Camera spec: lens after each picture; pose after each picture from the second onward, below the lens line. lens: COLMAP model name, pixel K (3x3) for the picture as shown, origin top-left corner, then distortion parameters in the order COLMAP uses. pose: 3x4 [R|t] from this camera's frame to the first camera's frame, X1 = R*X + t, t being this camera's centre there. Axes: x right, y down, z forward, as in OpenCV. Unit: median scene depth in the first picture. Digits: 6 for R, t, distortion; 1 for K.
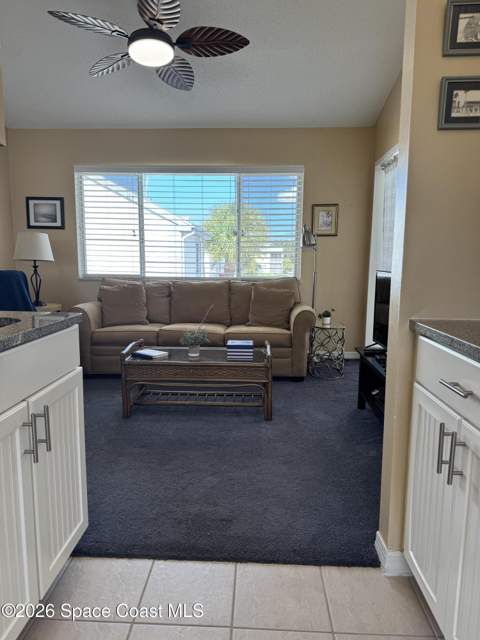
lens RADIAL K [[450.5, 0, 234.0], [0, 450.5, 318.8], [0, 0, 1]] dist [0.051276, -0.004999]
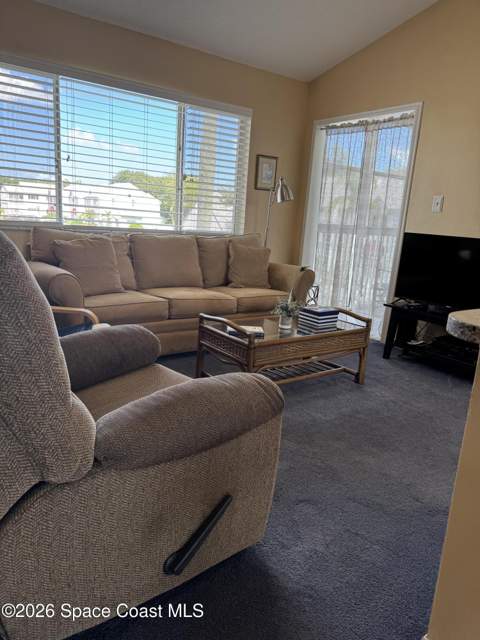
lens RADIAL K [[450.5, 0, 240.6], [0, 450.5, 321.0], [0, 0, 1]] dist [0.051276, -0.004999]
pose [[0.789905, -0.099775, 0.605058, -0.529909], [0.014560, 0.989448, 0.144153, -0.049376], [-0.613057, -0.105057, 0.783023, 0.268242]]
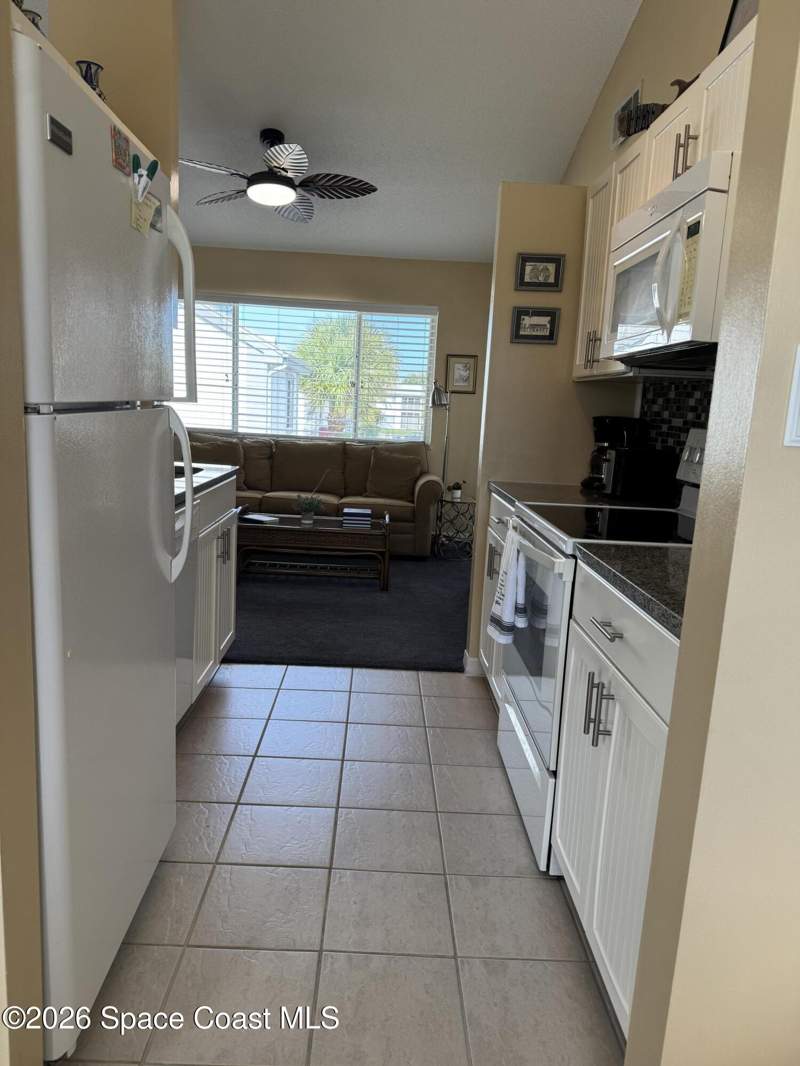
lens RADIAL K [[750.4, 0, 399.5], [0, 750.4, 537.2], [0, 0, 1]] dist [0.051276, -0.004999]
pose [[0.996058, 0.031411, 0.082952, -0.020366], [-0.034982, 0.998507, 0.041953, 0.031077], [-0.081511, -0.044689, 0.995670, -0.434710]]
